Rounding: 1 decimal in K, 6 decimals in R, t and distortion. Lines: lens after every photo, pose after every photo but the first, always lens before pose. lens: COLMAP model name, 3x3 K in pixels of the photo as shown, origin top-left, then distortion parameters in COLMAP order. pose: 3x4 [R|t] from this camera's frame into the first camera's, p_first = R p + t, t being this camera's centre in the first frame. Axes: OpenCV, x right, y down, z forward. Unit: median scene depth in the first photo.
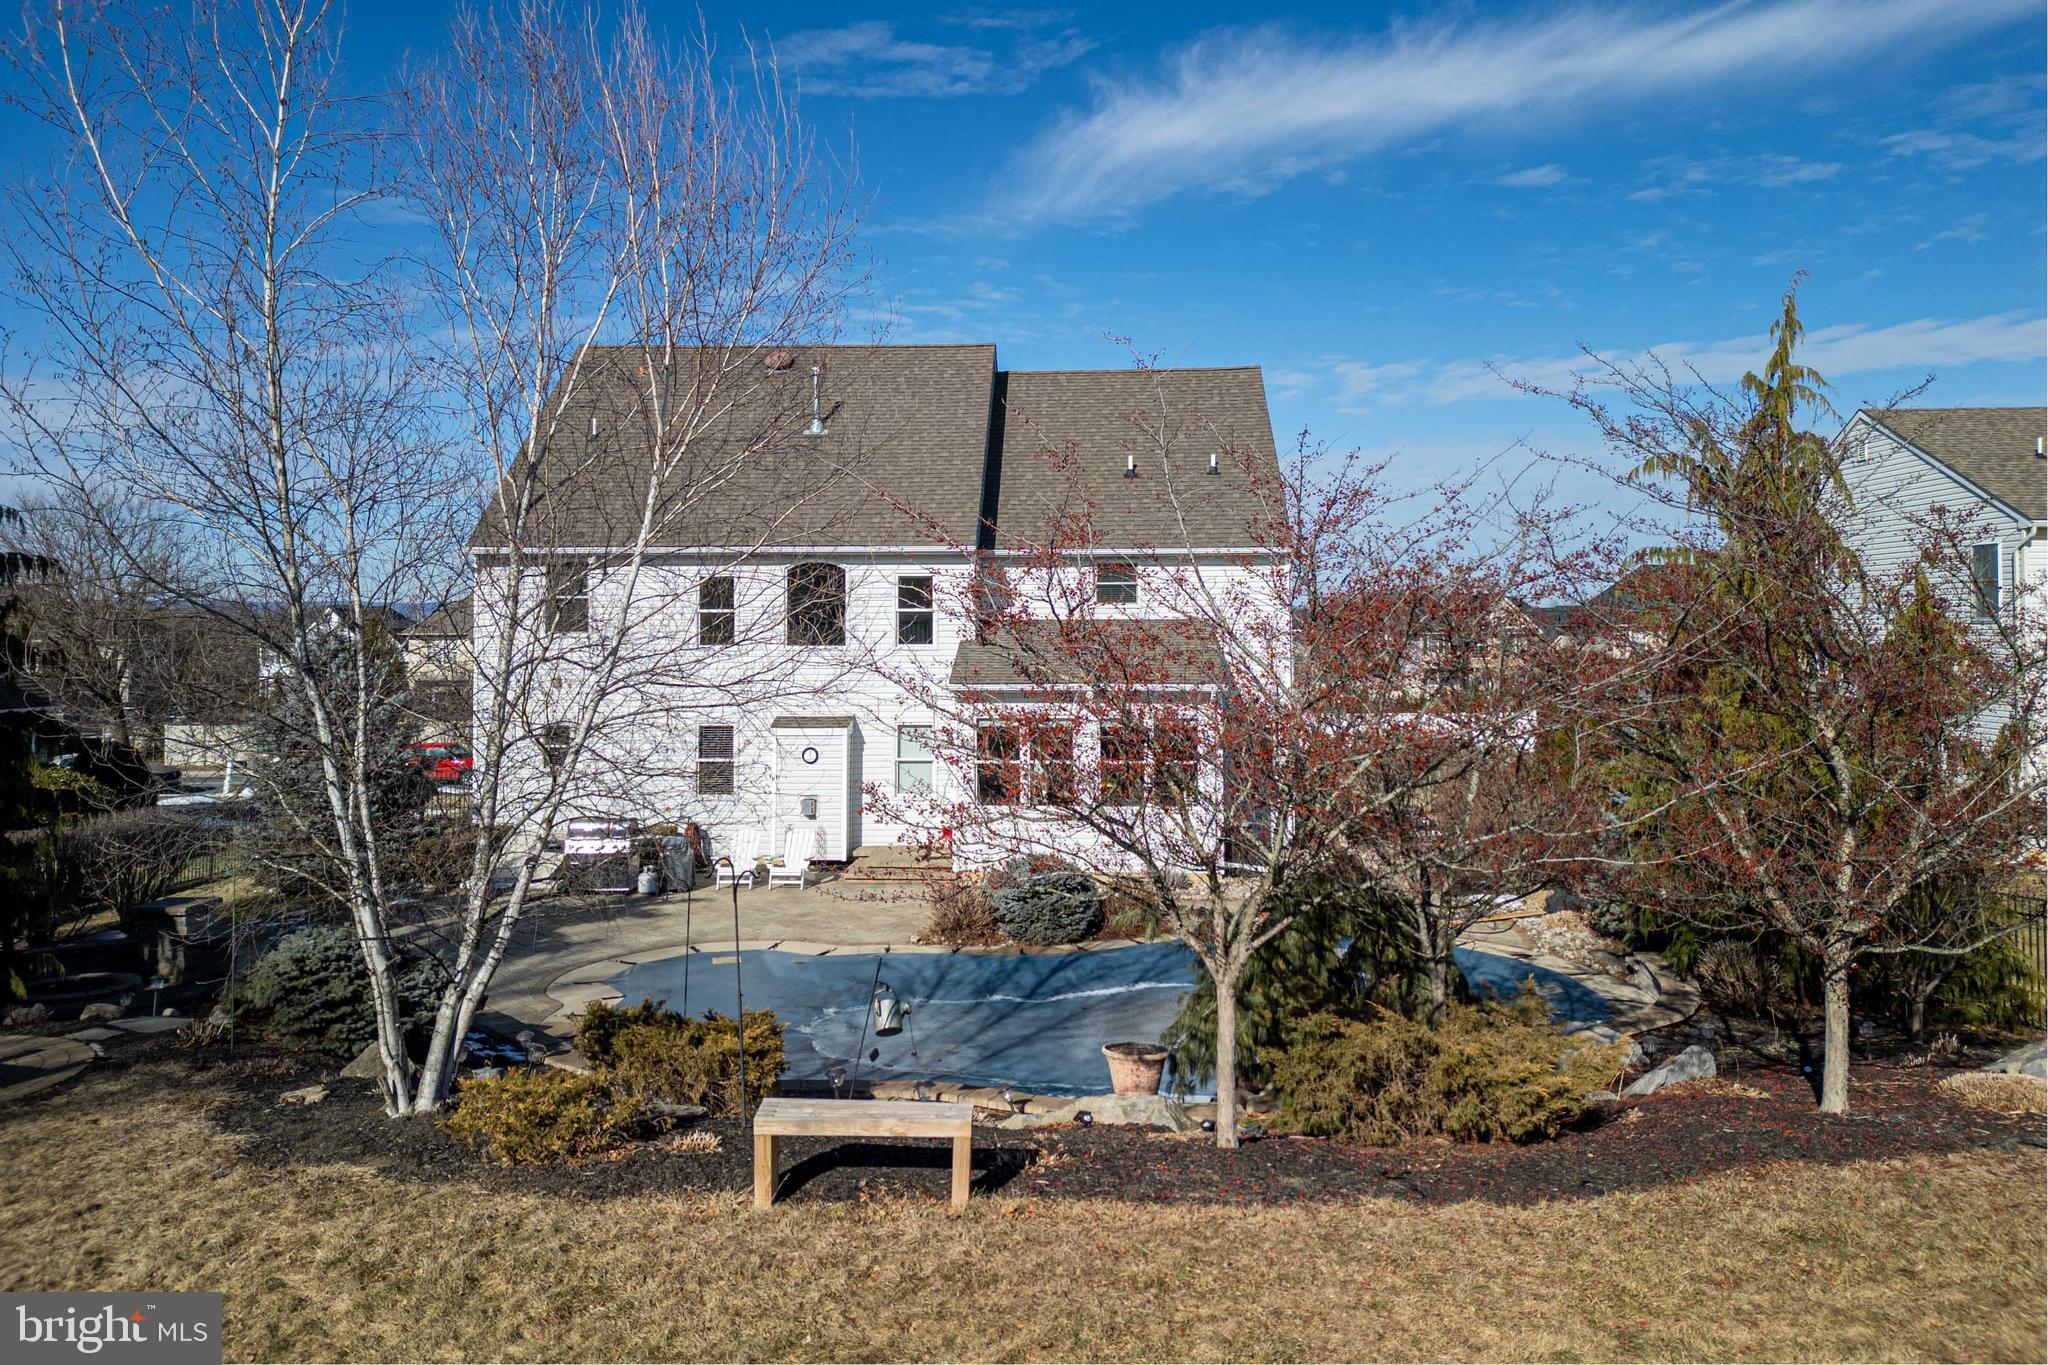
lens RADIAL K [[1411.2, 0, 1019.0], [0, 1411.2, 634.4], [0, 0, 1]] dist [0.035581, -0.025257]
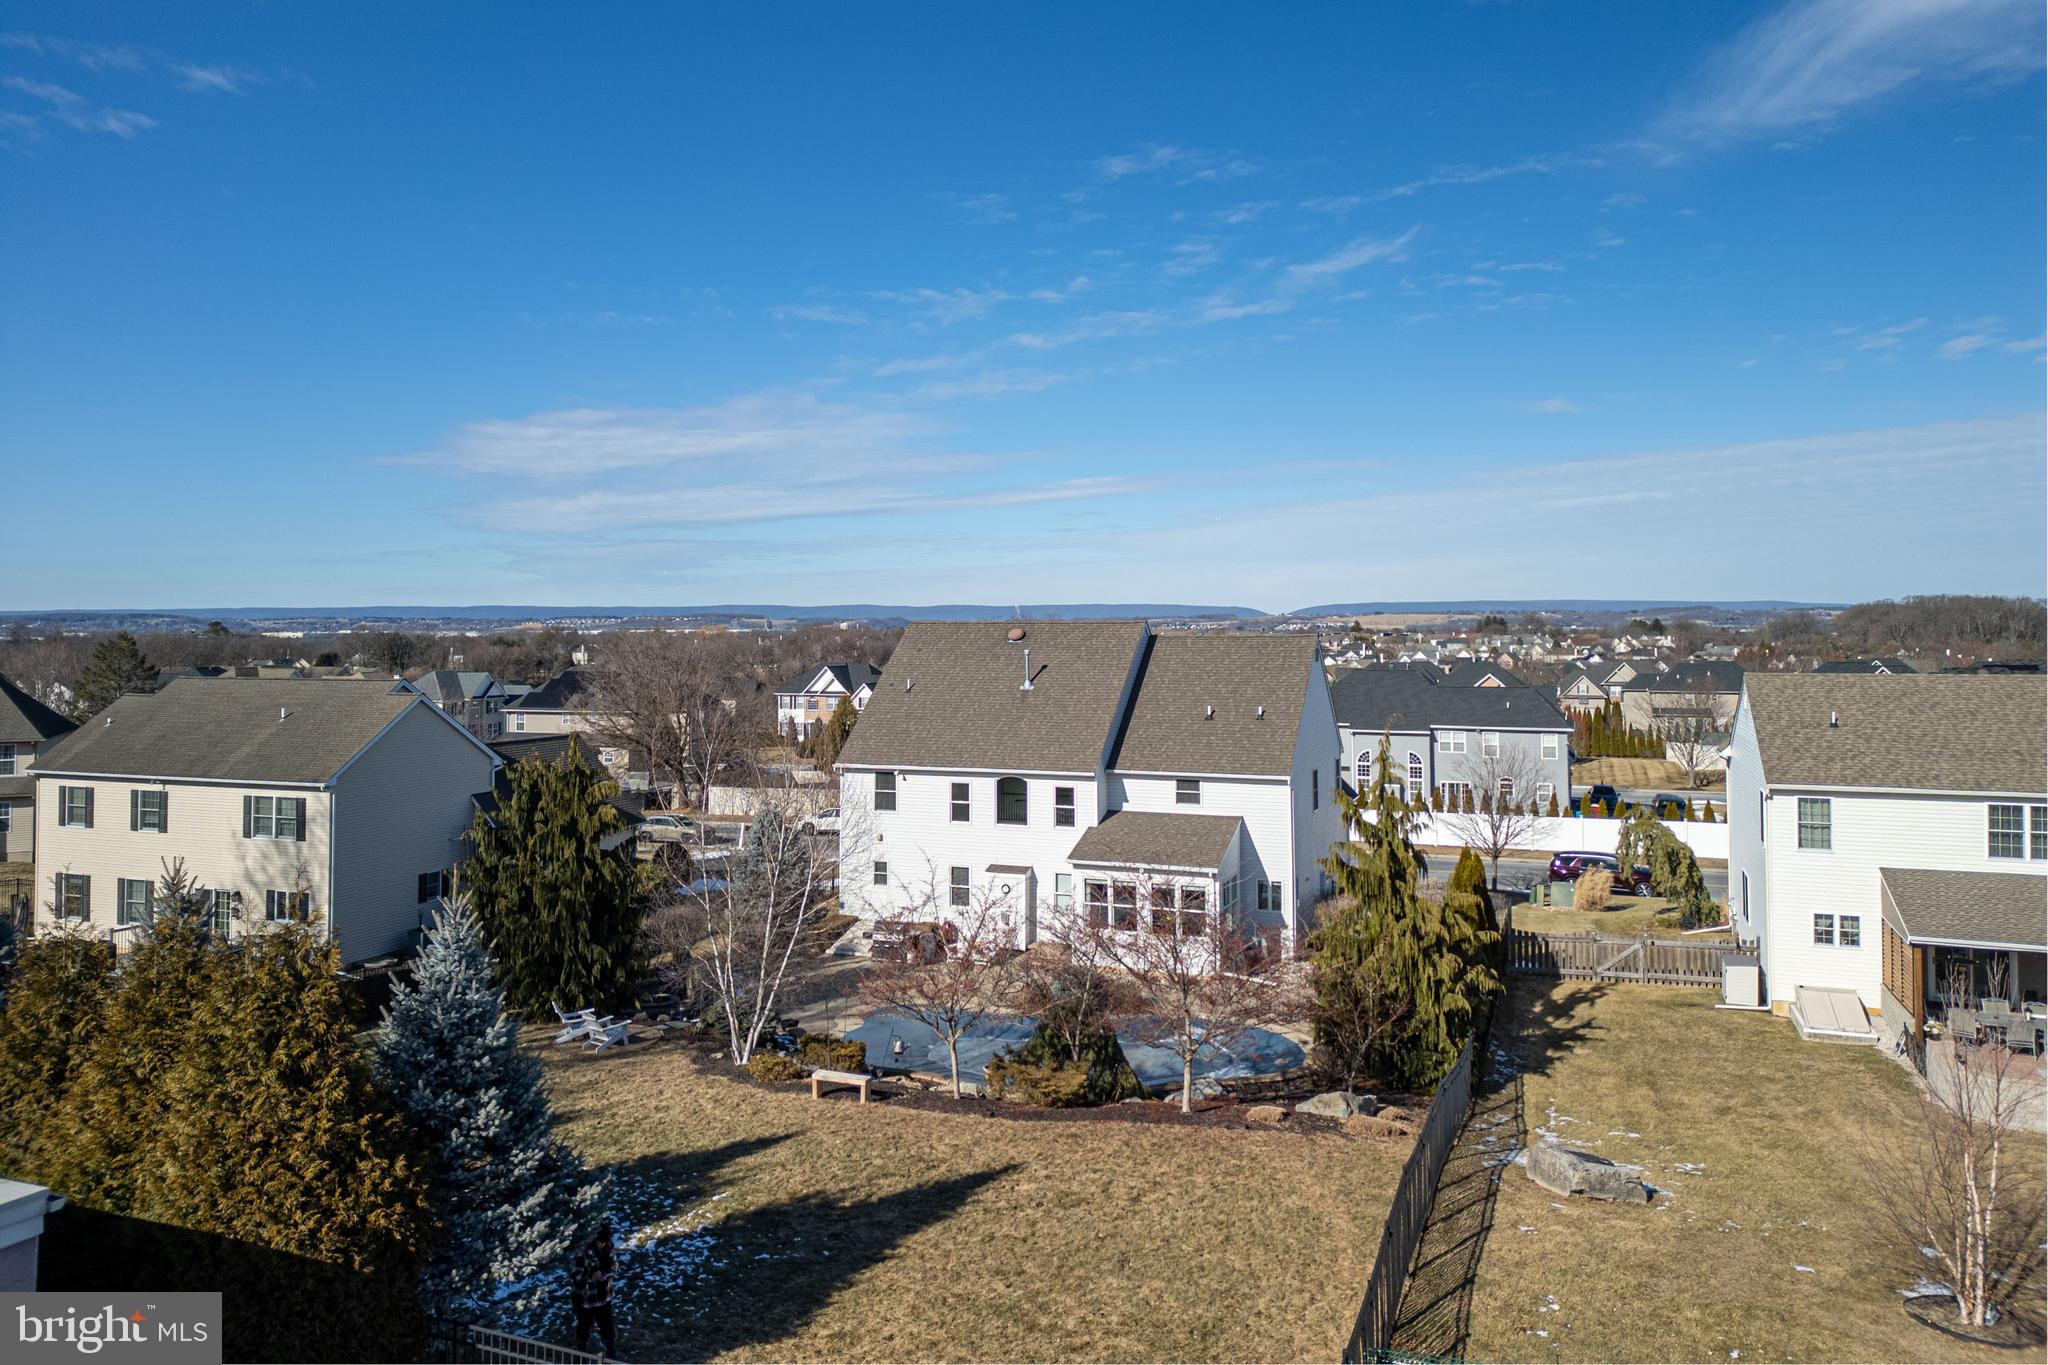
lens RADIAL K [[1411.2, 0, 1016.0], [0, 1411.2, 613.5], [0, 0, 1]] dist [0.035581, -0.025257]
pose [[0.945423, -0.006568, -0.325779, 0.476232], [0.002694, 0.999920, -0.012340, -0.254453], [0.325834, 0.010789, 0.945365, -0.729975]]
